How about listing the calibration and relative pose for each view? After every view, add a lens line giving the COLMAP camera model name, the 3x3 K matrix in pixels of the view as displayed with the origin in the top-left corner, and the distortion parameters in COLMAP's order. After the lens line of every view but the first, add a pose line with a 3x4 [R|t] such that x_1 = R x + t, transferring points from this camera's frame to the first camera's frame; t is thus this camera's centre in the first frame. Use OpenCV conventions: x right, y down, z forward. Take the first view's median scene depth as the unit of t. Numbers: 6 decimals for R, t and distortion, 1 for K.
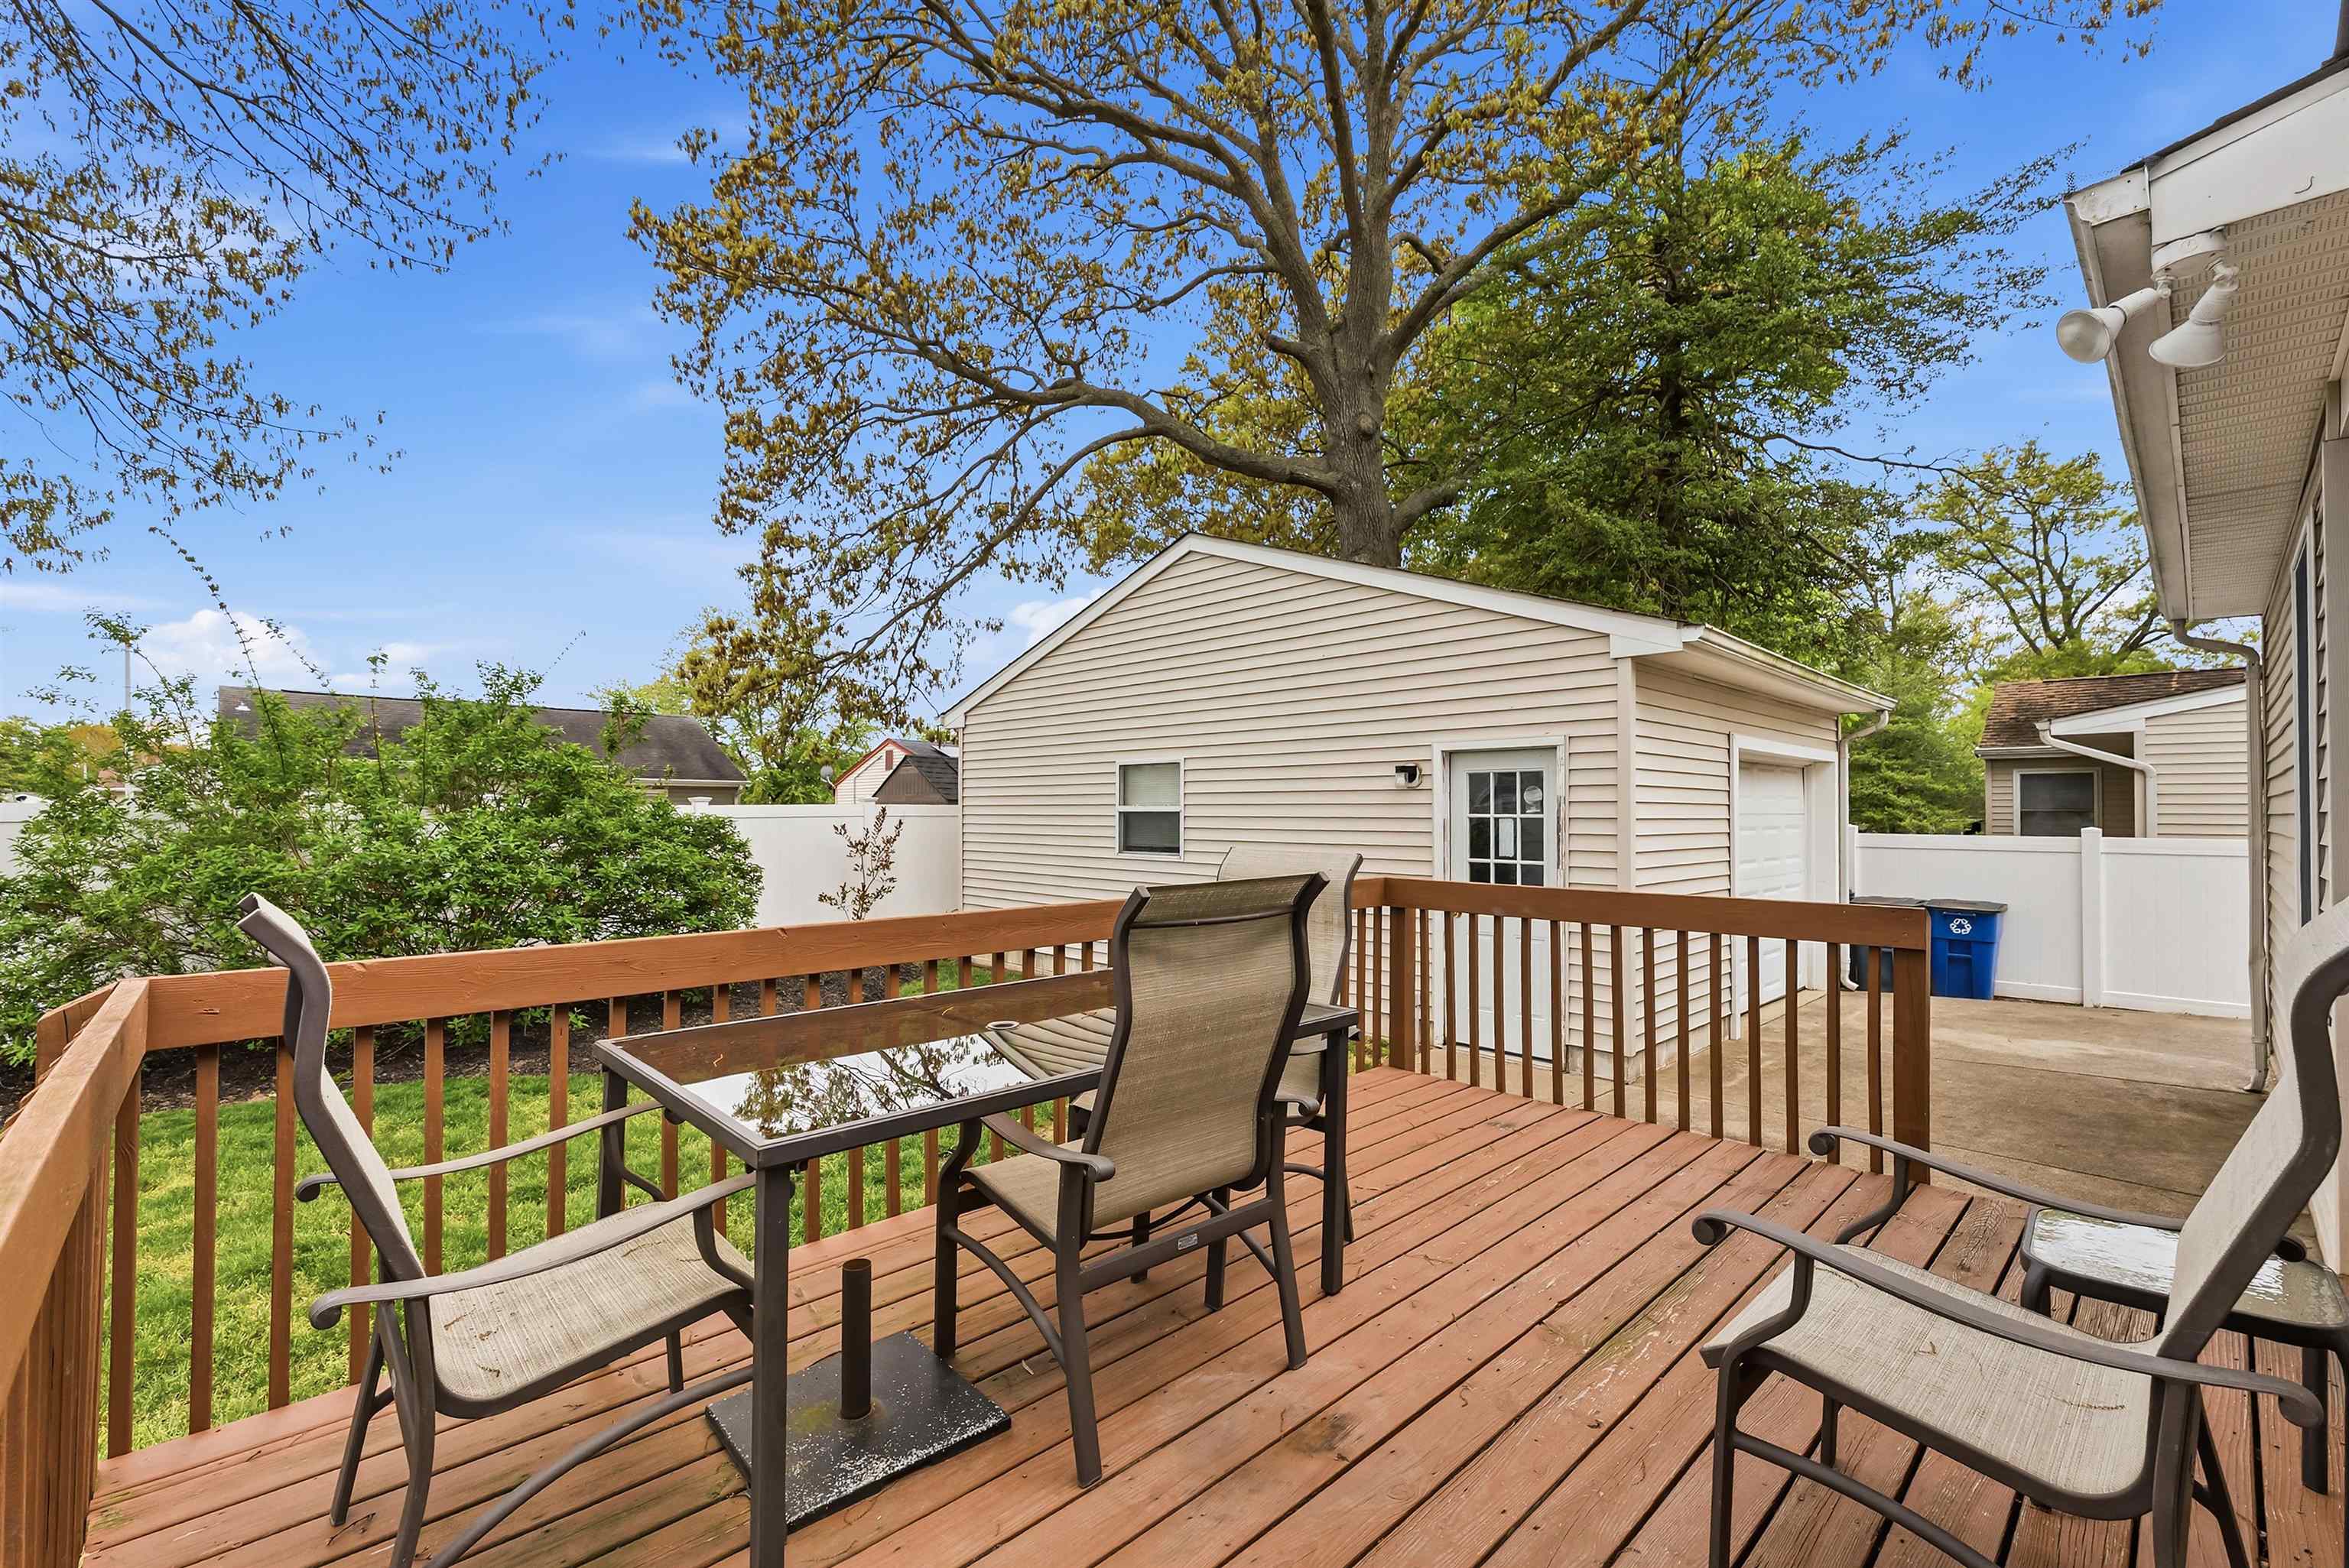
lens RADIAL K [[992.0, 0, 1169.9], [0, 992.0, 799.1], [0, 0, 1]] dist [0.003156, 0.000154]
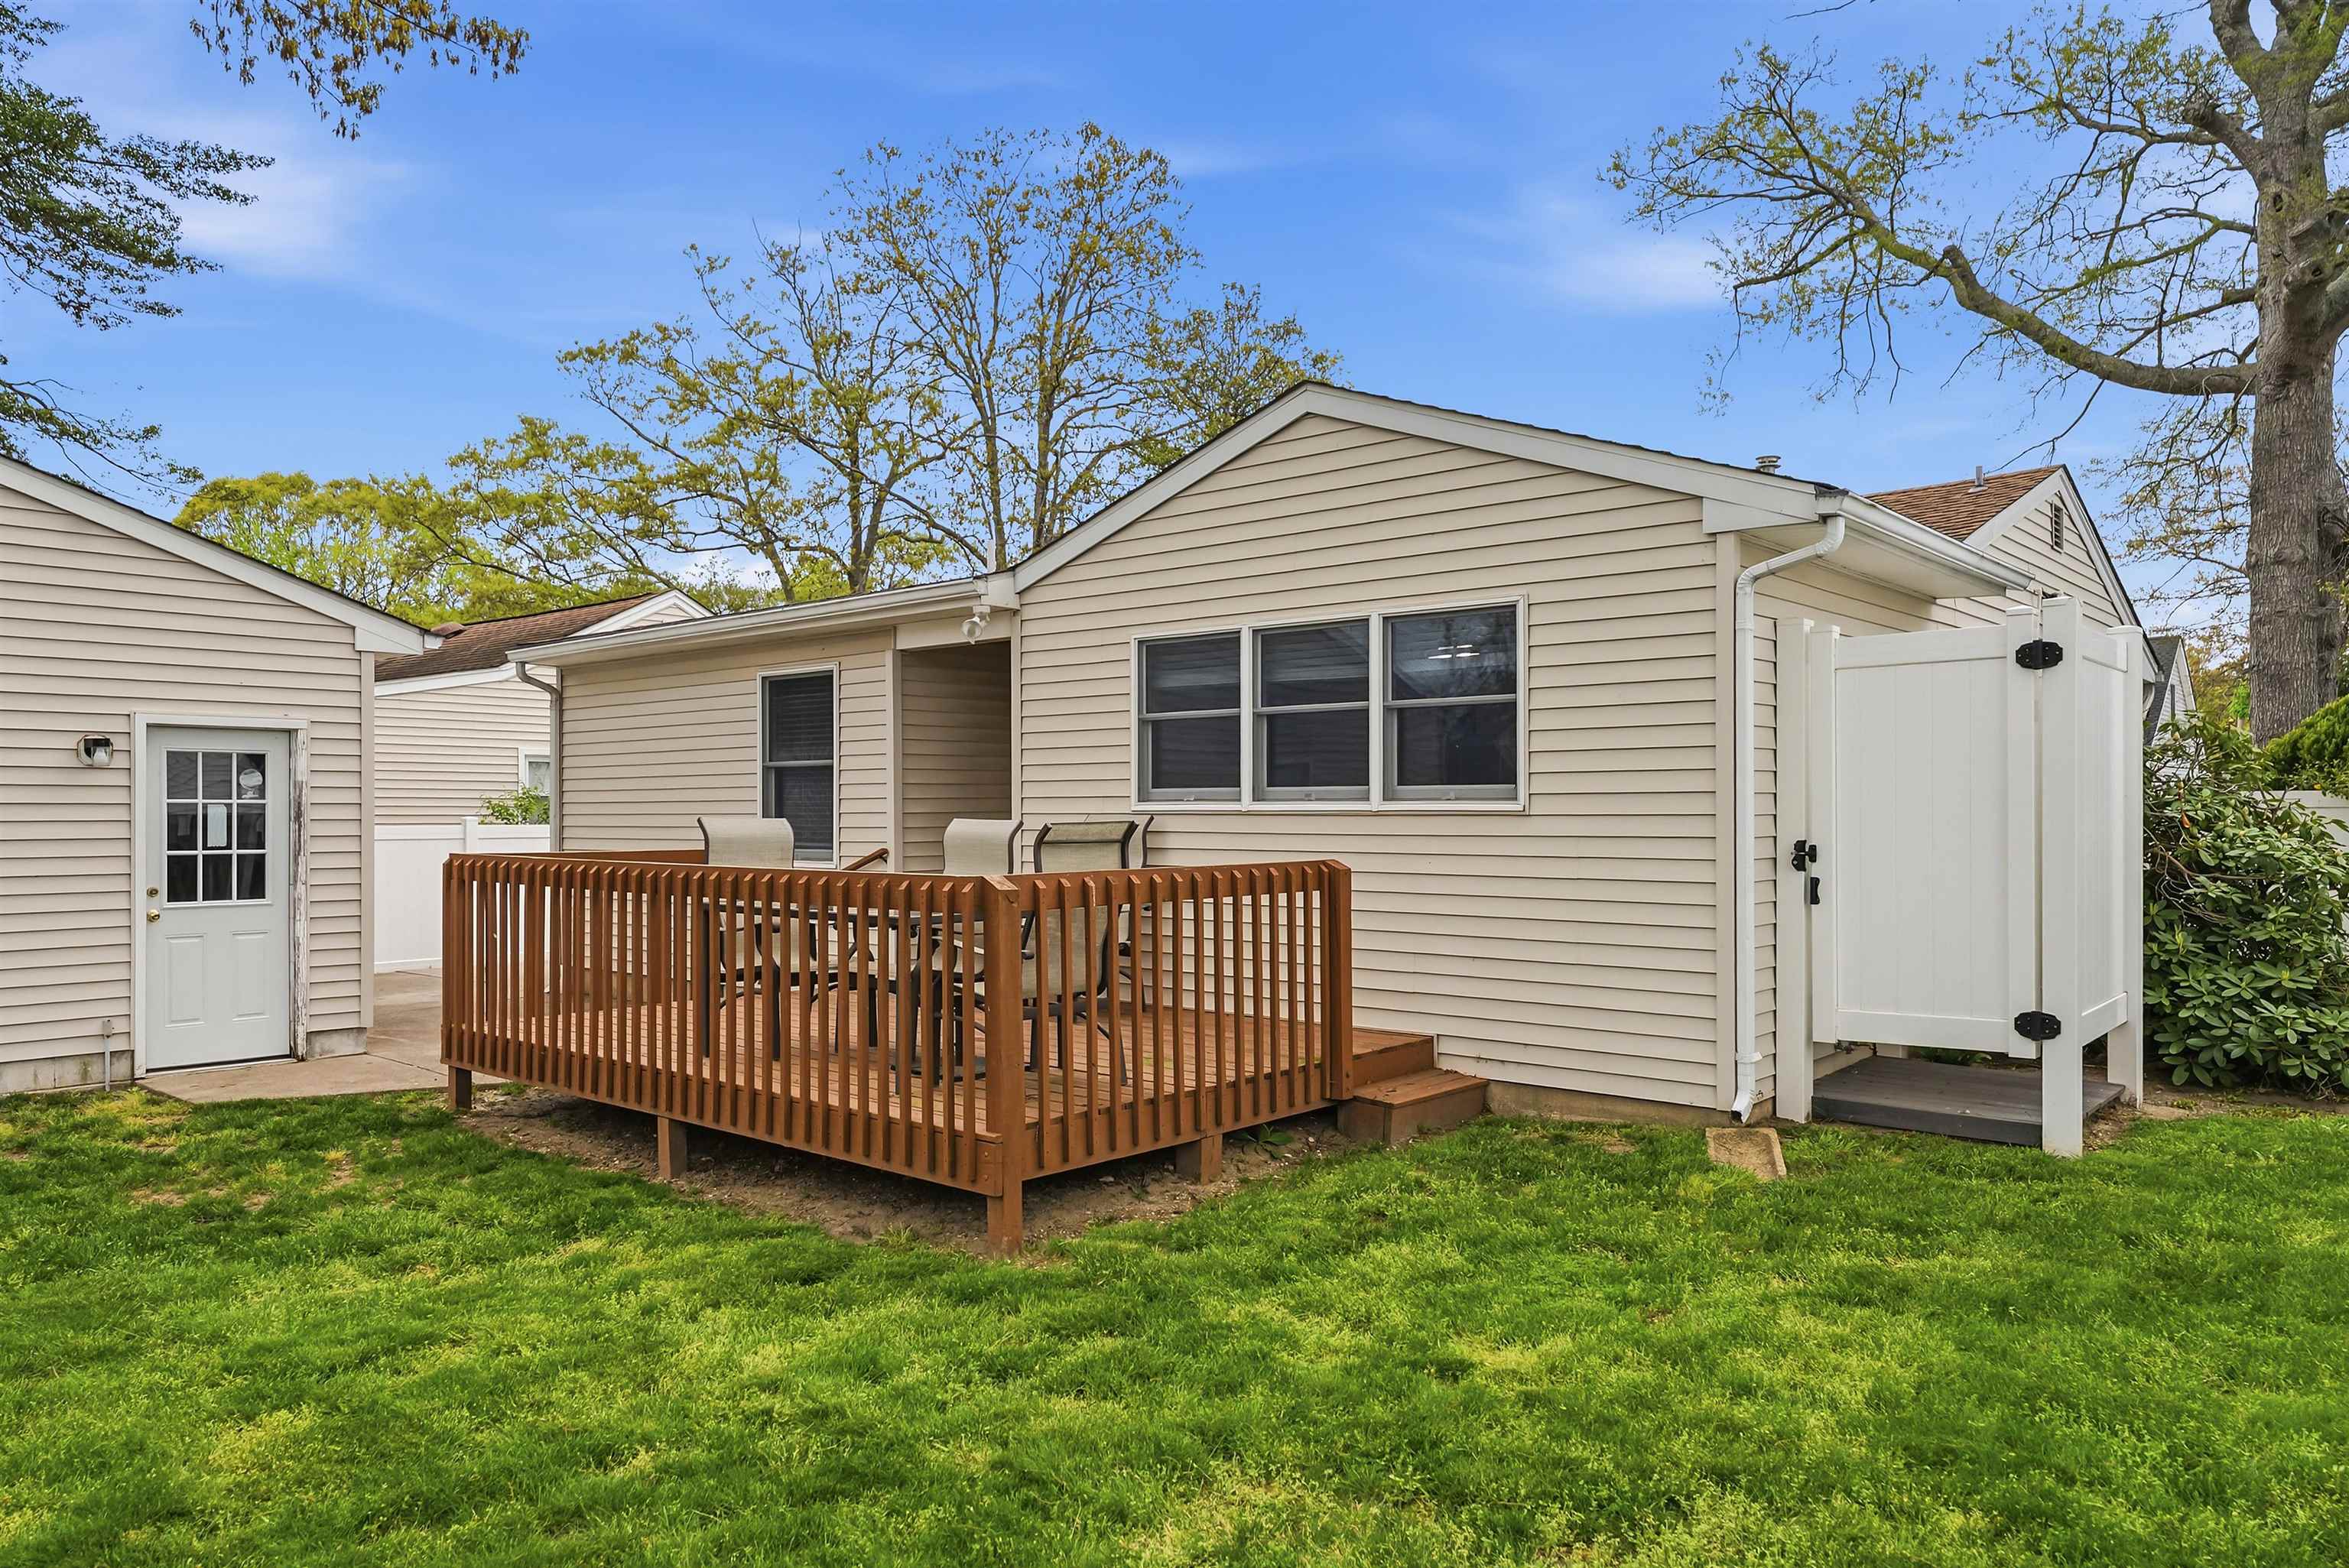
lens RADIAL K [[1574.1, 0, 1178.9], [0, 1574.1, 811.8], [0, 0, 1]] dist [0.002252, 0.000480]
pose [[-0.092640, -0.001596, 0.995698, -0.752182], [-0.012793, 0.999918, 0.000413, 0.009601], [-0.995617, -0.012699, -0.092653, 0.172461]]
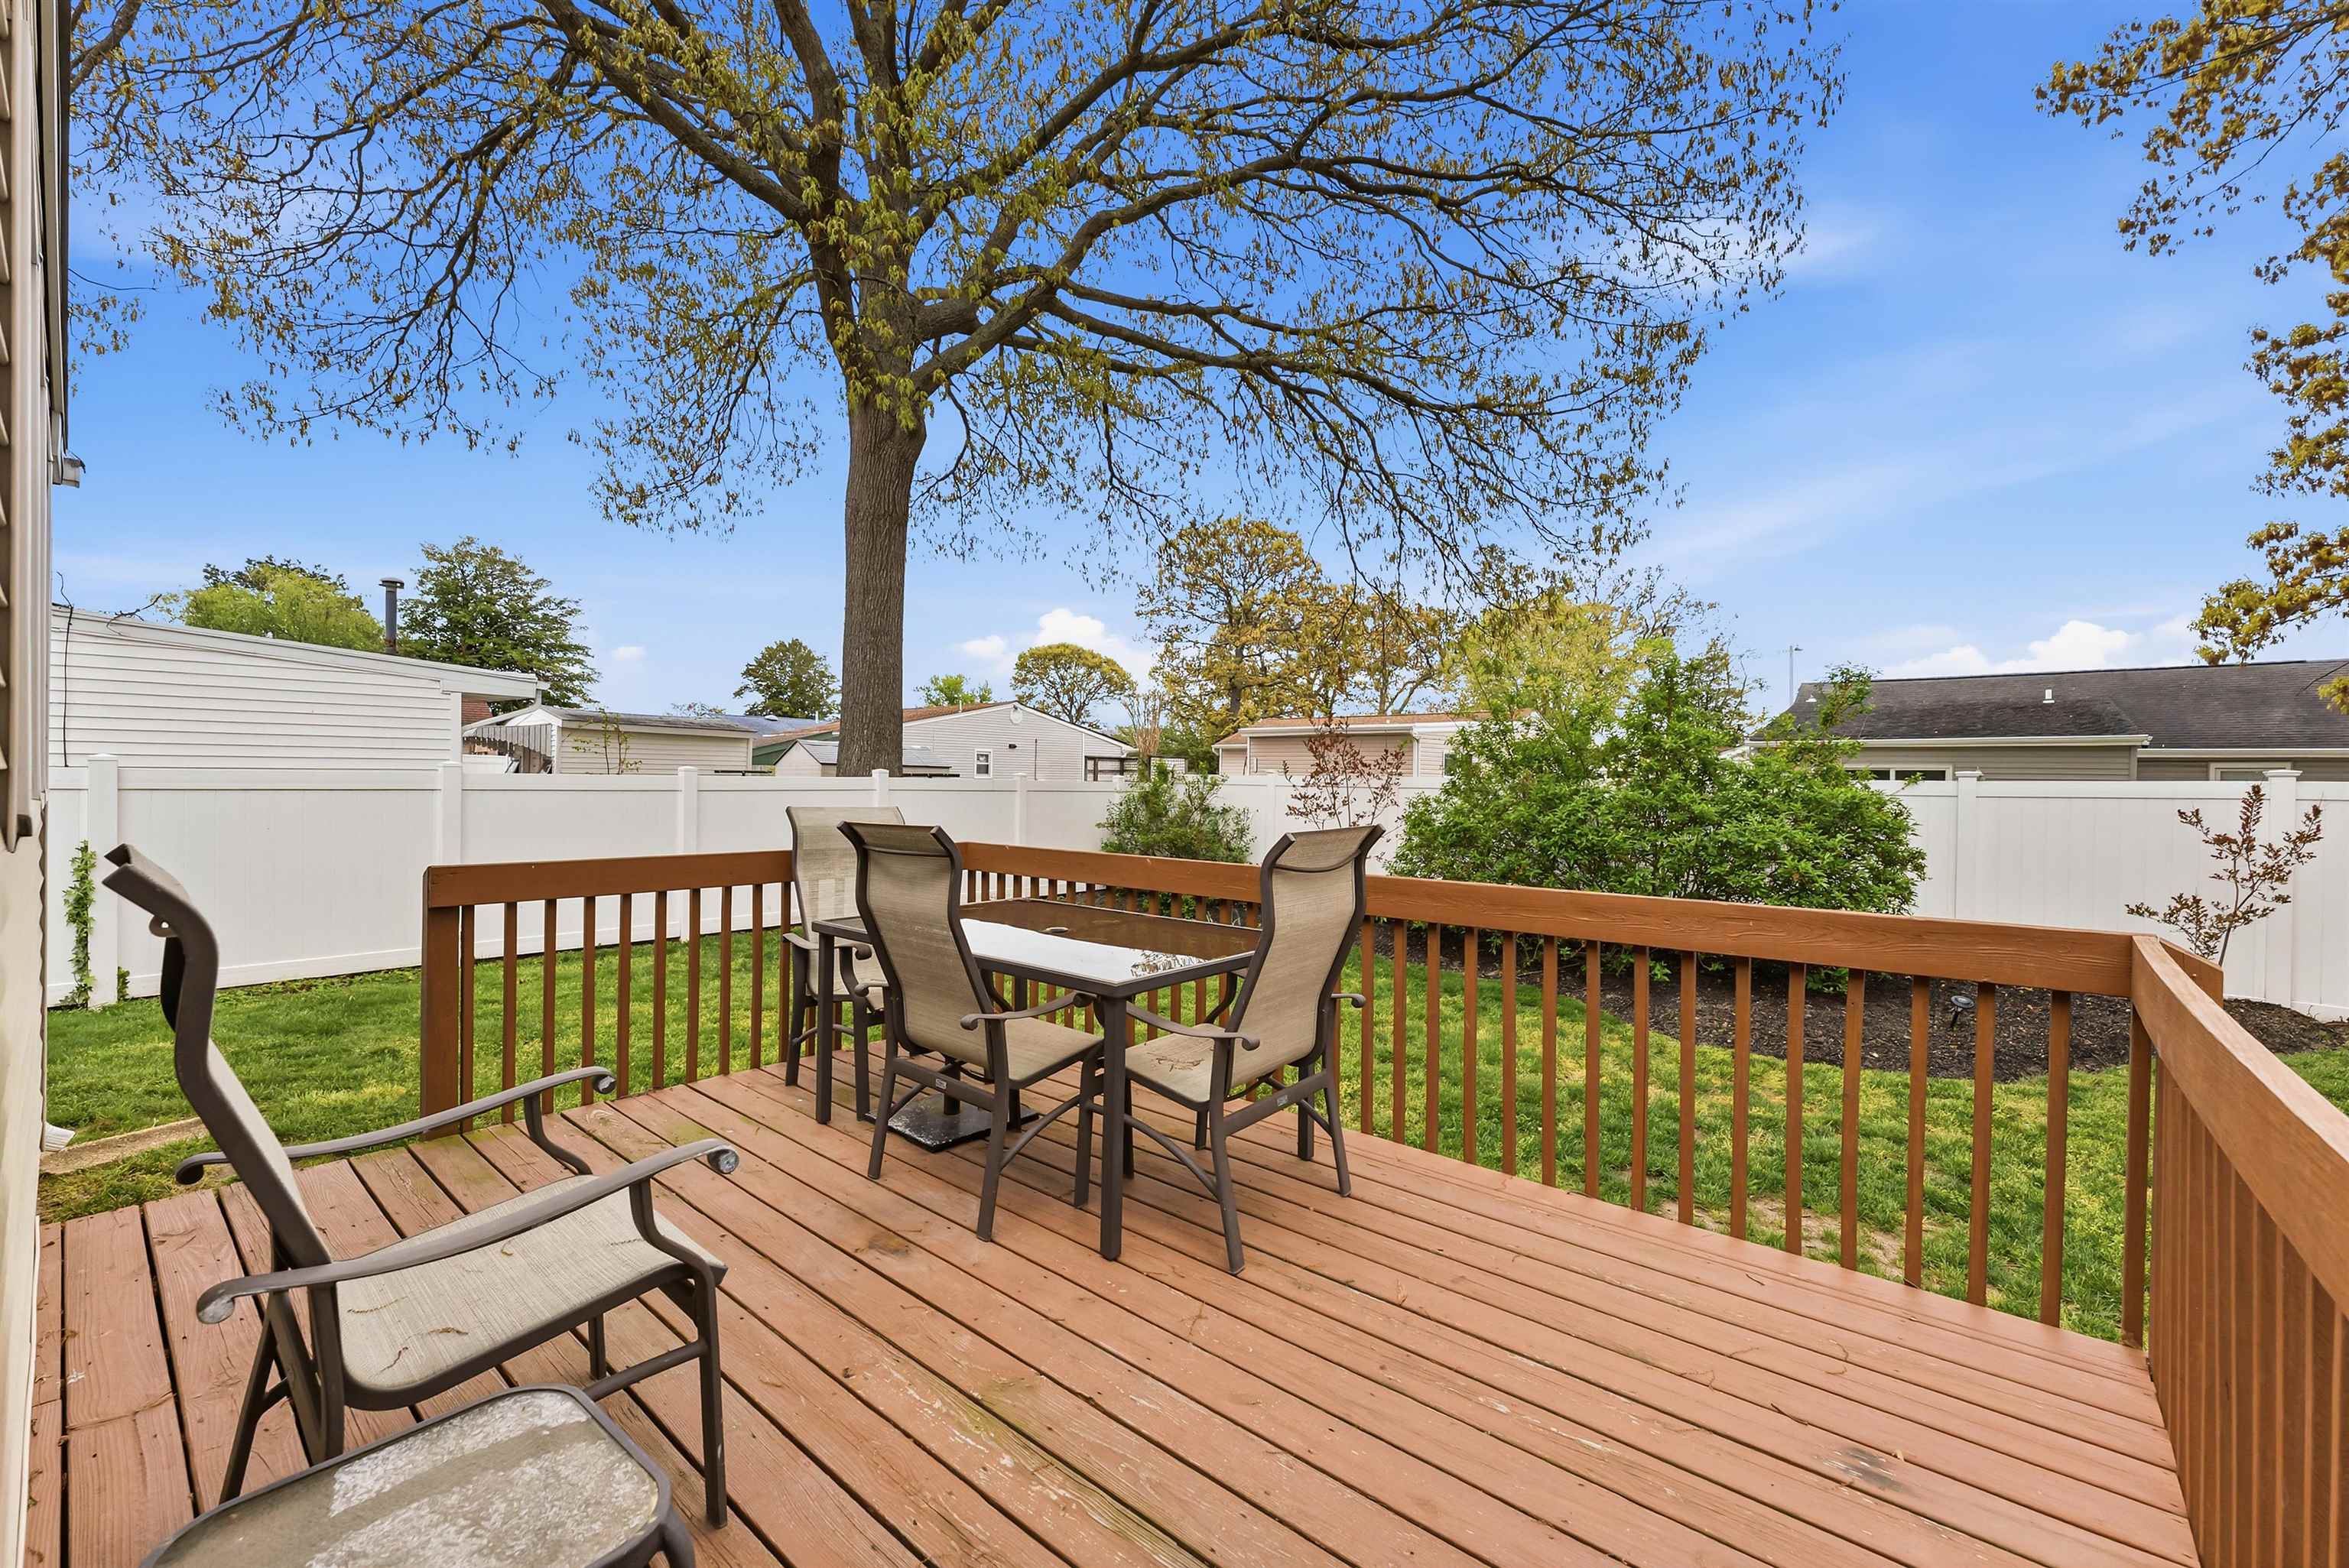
lens RADIAL K [[946.8, 0, 1171.4], [0, 946.8, 789.3], [0, 0, 1]] dist [0.000765, 0.000253]
pose [[0.102865, 0.010361, -0.994641, 0.283104], [0.002521, 0.999940, 0.010677, 0.002173], [0.994692, -0.003605, 0.102832, 0.242730]]
